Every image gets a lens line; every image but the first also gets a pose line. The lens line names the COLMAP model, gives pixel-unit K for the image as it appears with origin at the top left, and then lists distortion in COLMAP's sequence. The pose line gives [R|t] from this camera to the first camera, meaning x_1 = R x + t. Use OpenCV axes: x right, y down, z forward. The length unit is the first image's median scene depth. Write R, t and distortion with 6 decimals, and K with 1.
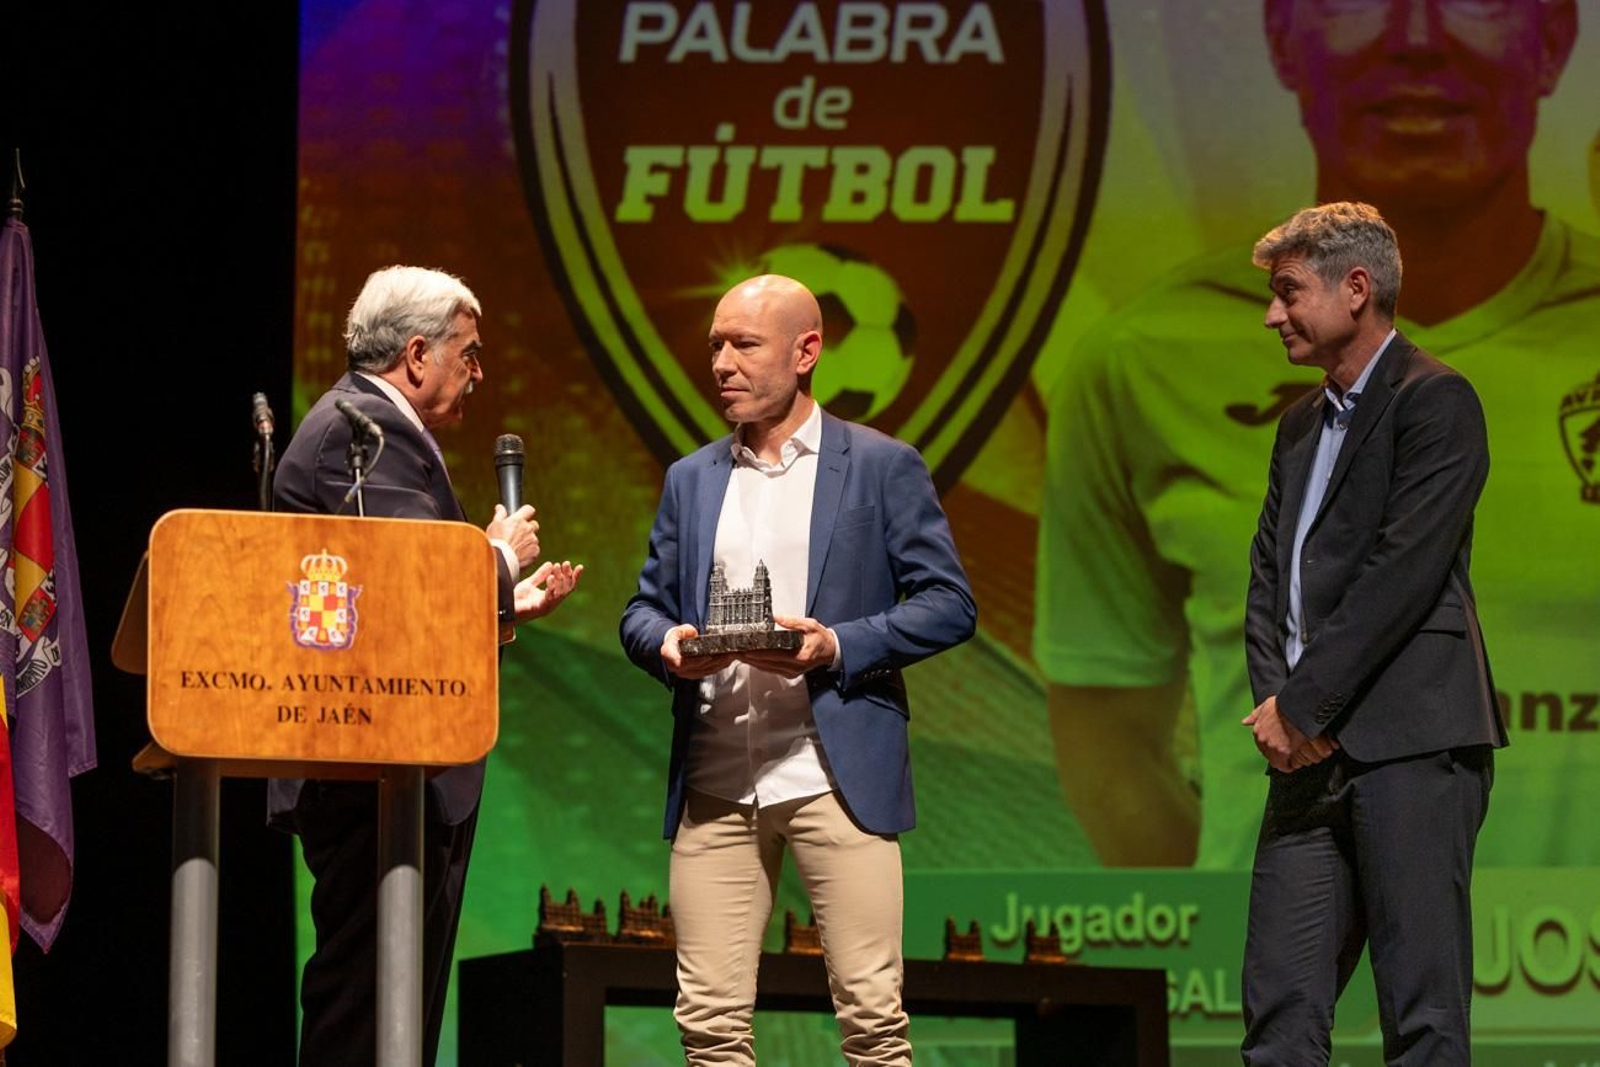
lens RADIAL K [[4064.2, 0, 749.5], [0, 4064.2, 580.0], [0, 0, 1]] dist [-0.048707, 0.000000]
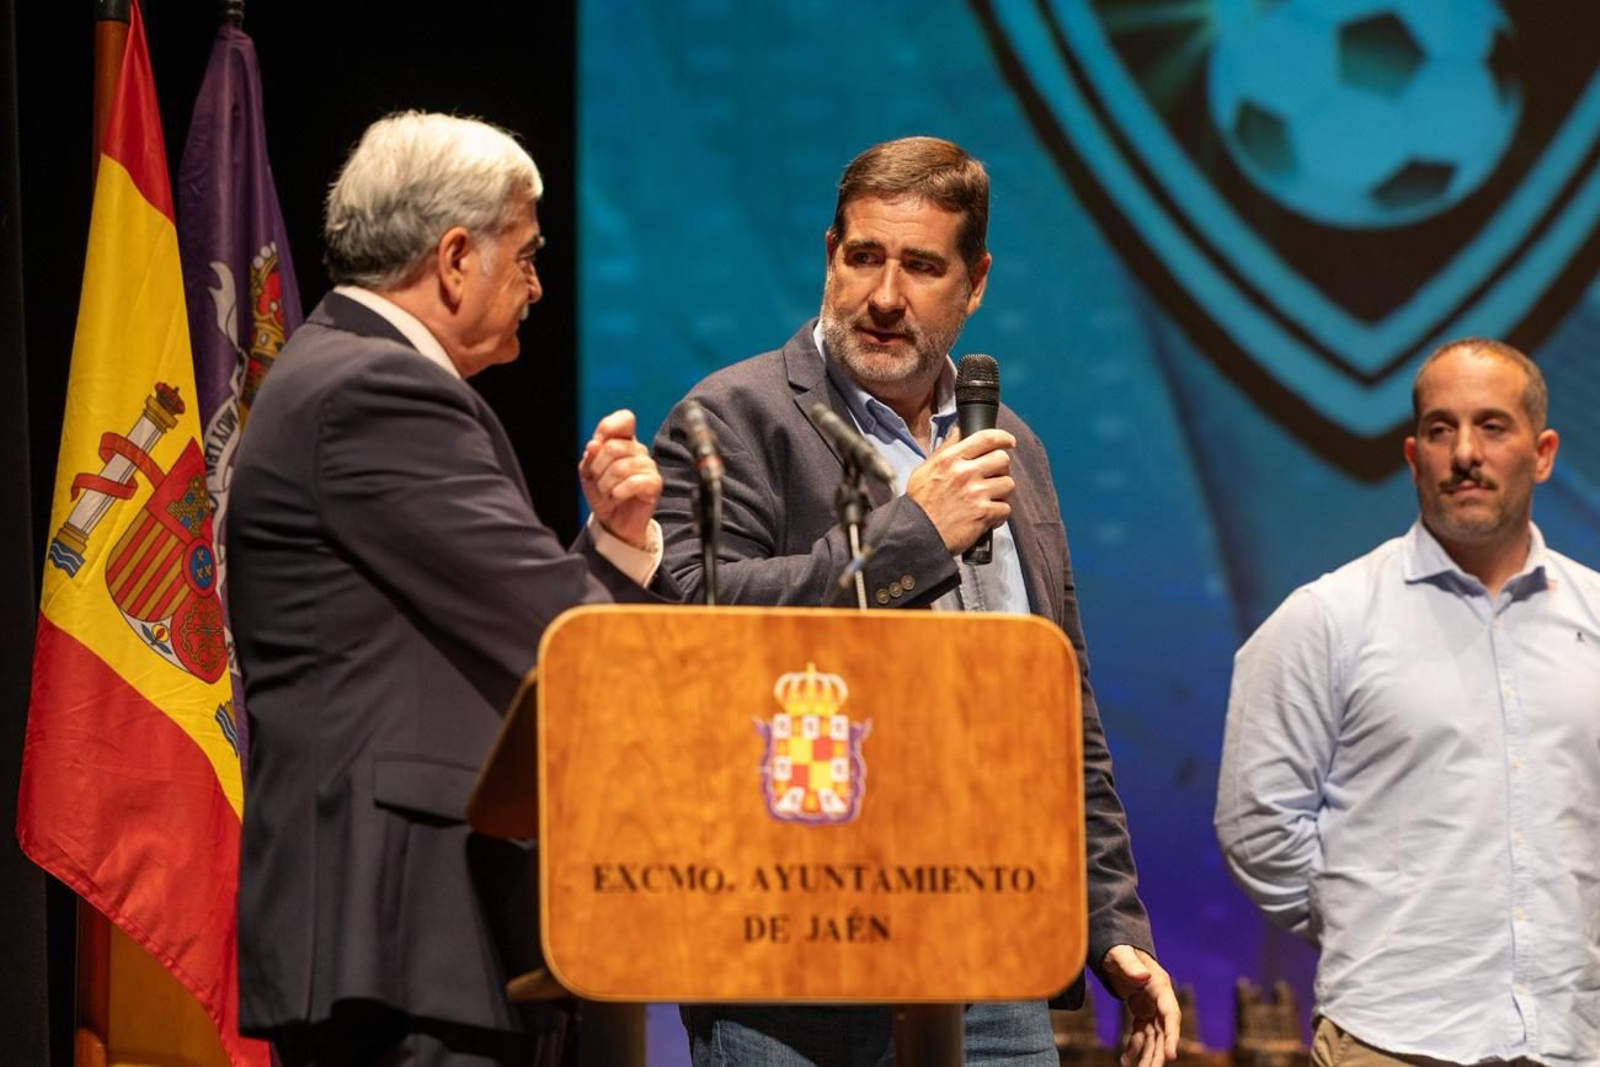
lens RADIAL K [[5833.4, 0, 730.5], [0, 5833.4, 665.8], [0, 0, 1]] dist [-0.109710, 0.000000]
pose [[0.998321, -0.007578, -0.057427, -0.064690], [0.012123, 0.996785, 0.079205, -0.079192], [0.056642, -0.079769, 0.995203, 0.093617]]
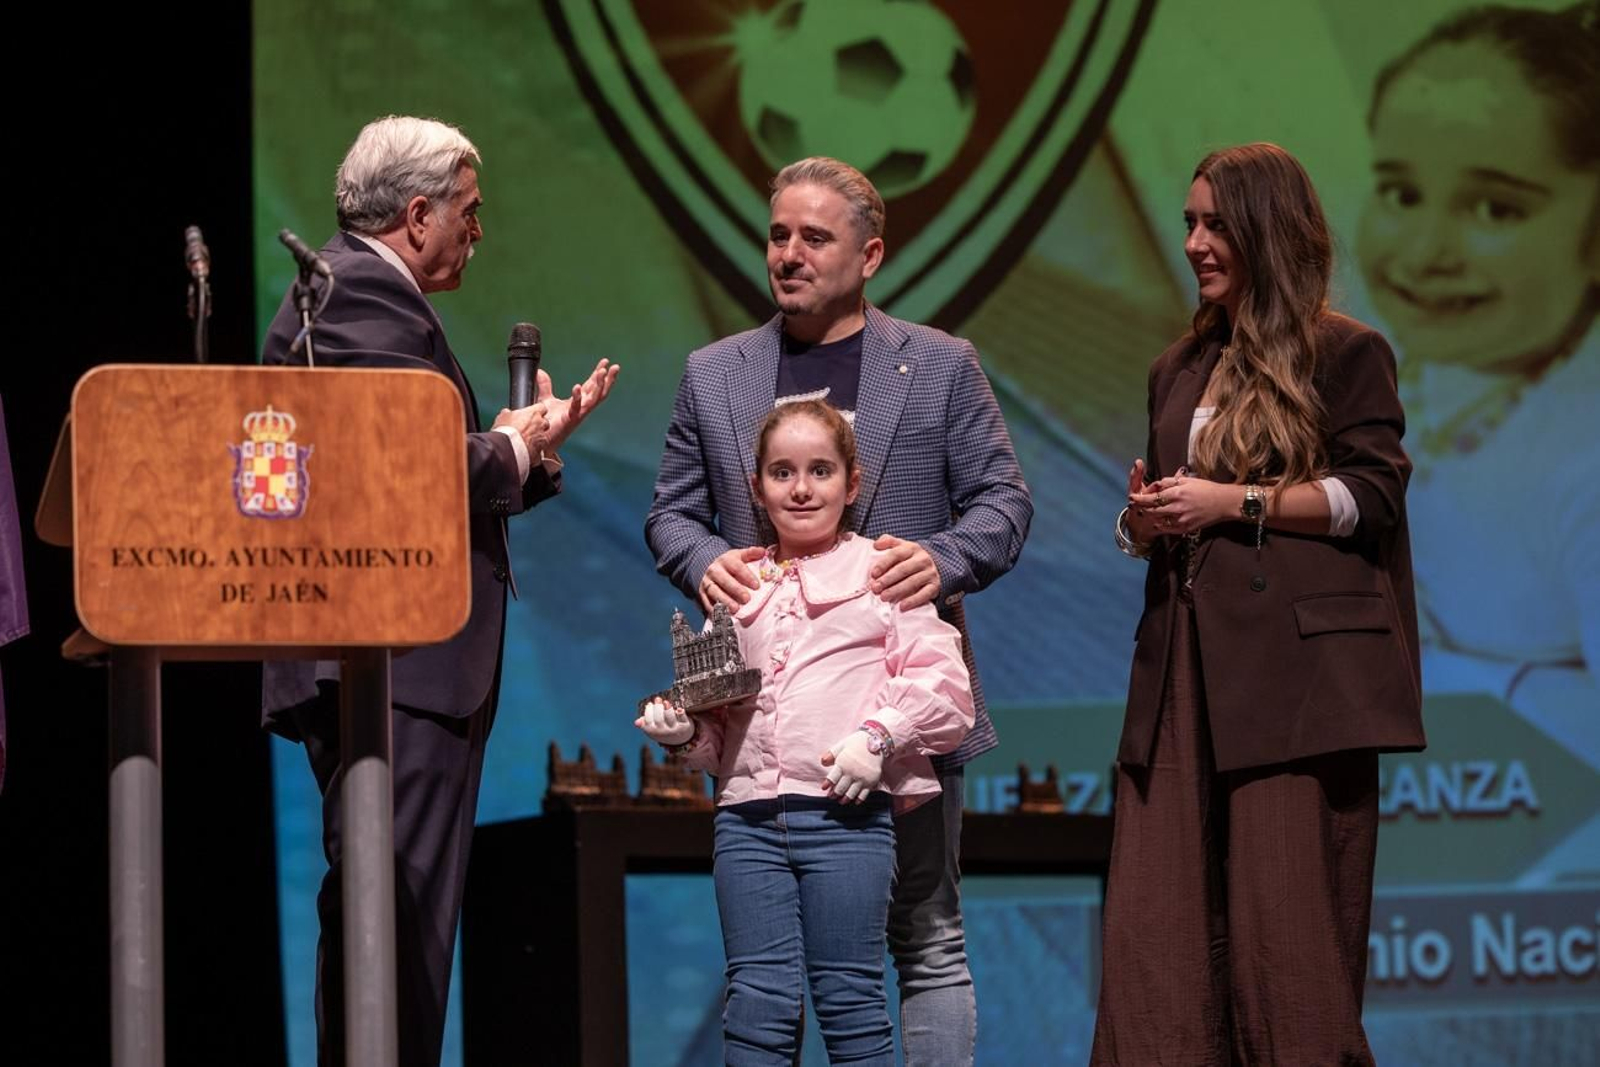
lens RADIAL K [[4825.7, 0, 800.8], [0, 4825.7, 520.1], [0, 0, 1]] dist [-0.087388, 0.000000]
pose [[0.999684, -0.023959, -0.007579, 0.018586], [0.024264, 0.998772, 0.043185, -0.025087], [0.006535, -0.043356, 0.999038, -0.051253]]
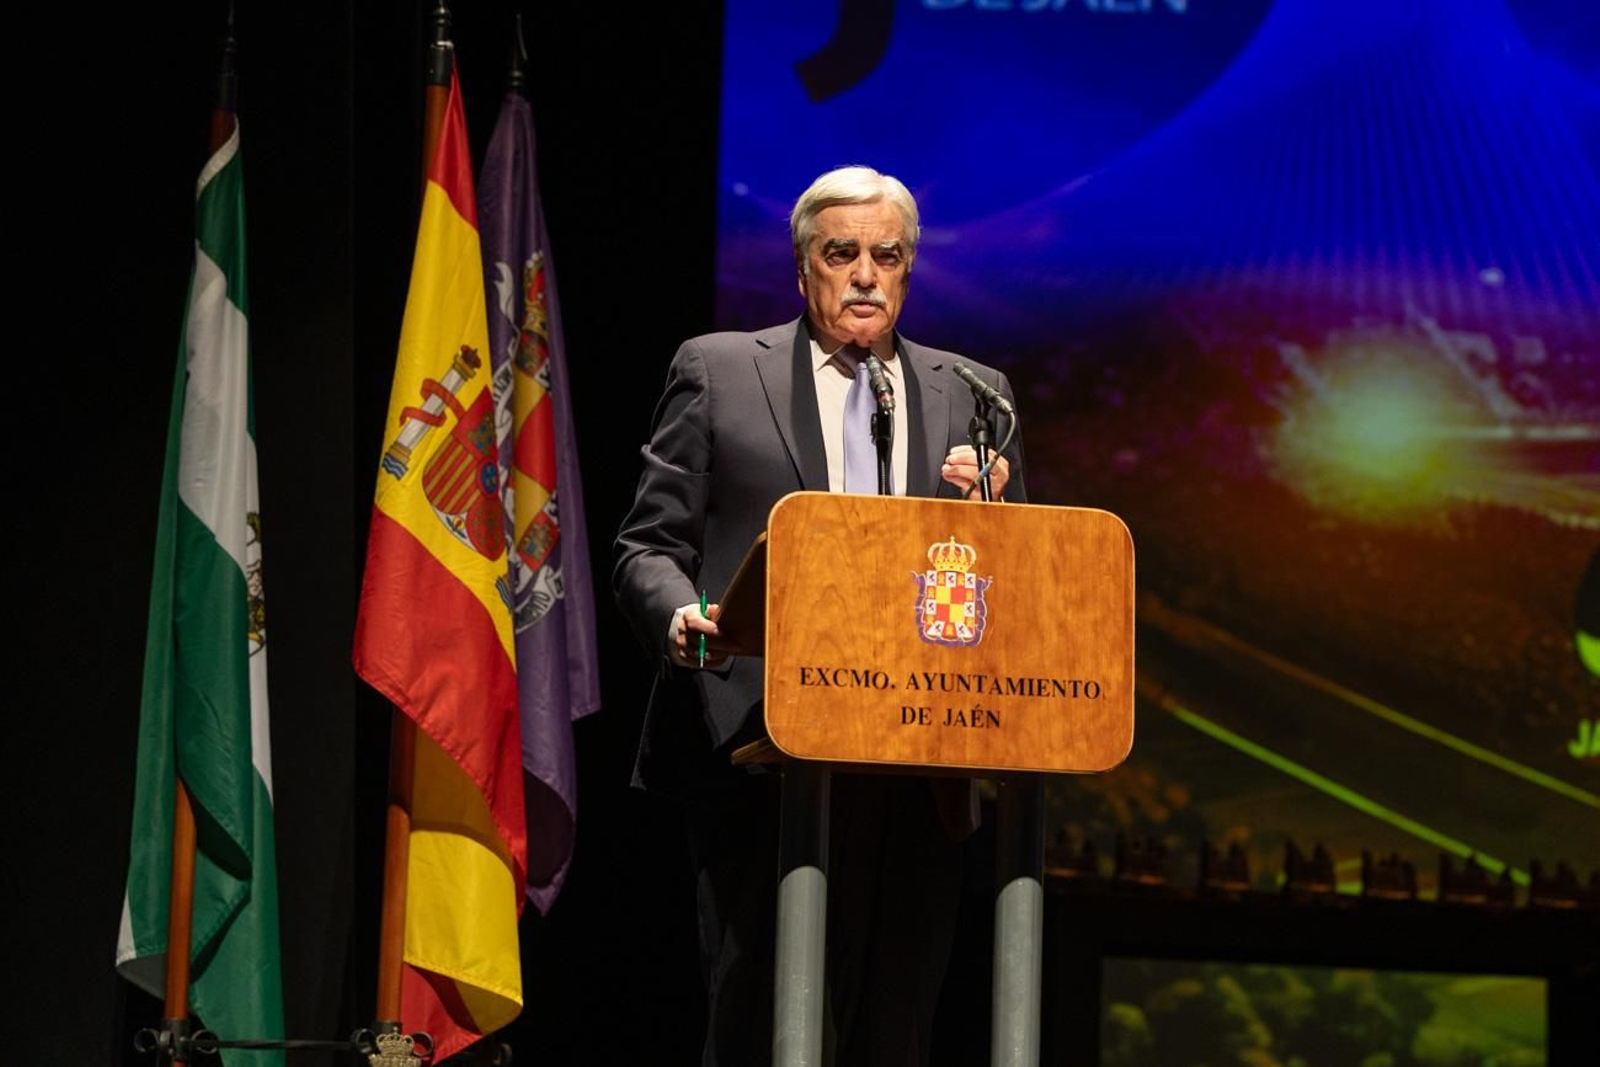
lens RADIAL K [[5002.4, 0, 769.4], [0, 5002.4, 465.3], [0, 0, 1]] dist [0.003558, 0.000000]
pose [[0.998427, 0.027489, -0.048872, -0.090683], [-0.025792, 0.999054, 0.035023, -0.062380], [0.049789, -0.033708, 0.998191, -0.138265]]
